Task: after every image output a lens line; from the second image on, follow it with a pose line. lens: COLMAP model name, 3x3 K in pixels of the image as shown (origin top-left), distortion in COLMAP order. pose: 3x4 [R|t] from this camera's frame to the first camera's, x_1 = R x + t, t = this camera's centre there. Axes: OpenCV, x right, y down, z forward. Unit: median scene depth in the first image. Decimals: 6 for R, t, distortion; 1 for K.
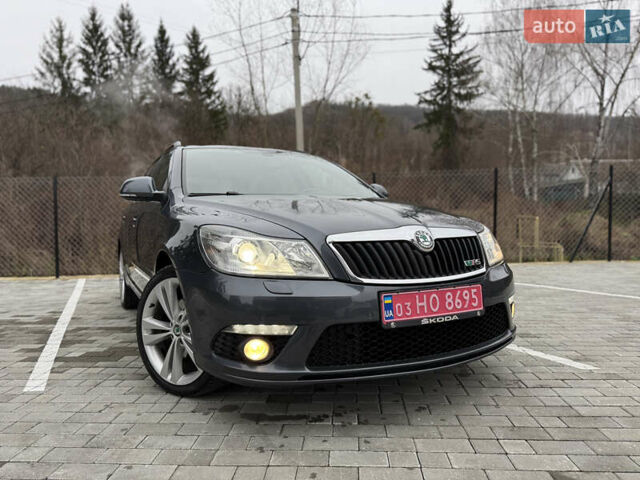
lens RADIAL K [[451.0, 0, 321.2], [0, 451.0, 236.9], [0, 0, 1]] dist [0.062653, -0.098072]
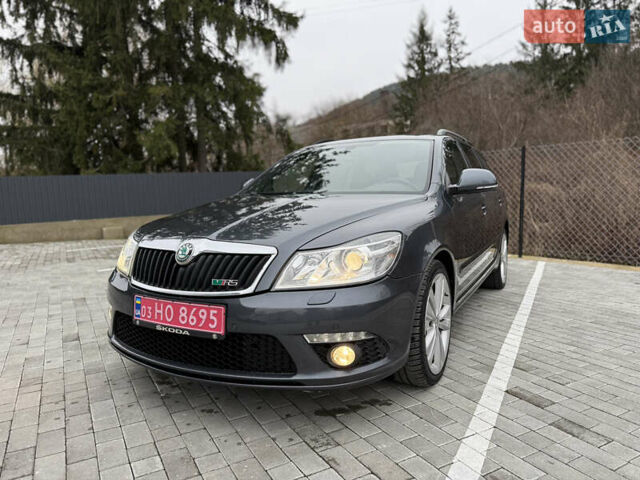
lens RADIAL K [[453.1, 0, 322.1], [0, 453.1, 238.5], [0, 0, 1]] dist [0.011659, -0.005450]
pose [[0.552117, 0.088036, -0.829106, 1.244831], [-0.020430, 0.995540, 0.092103, -0.127117], [0.833517, -0.033913, 0.551453, 0.678890]]
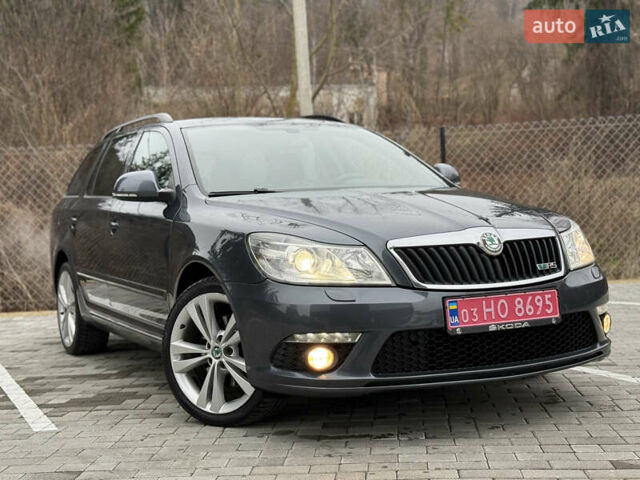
lens RADIAL K [[946.9, 0, 320.0], [0, 946.9, 240.0], [0, 0, 1]] dist [0.091483, 0.041735]
pose [[0.999462, -0.026548, -0.019278, -0.085733], [0.026587, 0.999645, 0.001768, -0.011544], [0.019224, -0.002279, 0.999813, -0.945226]]
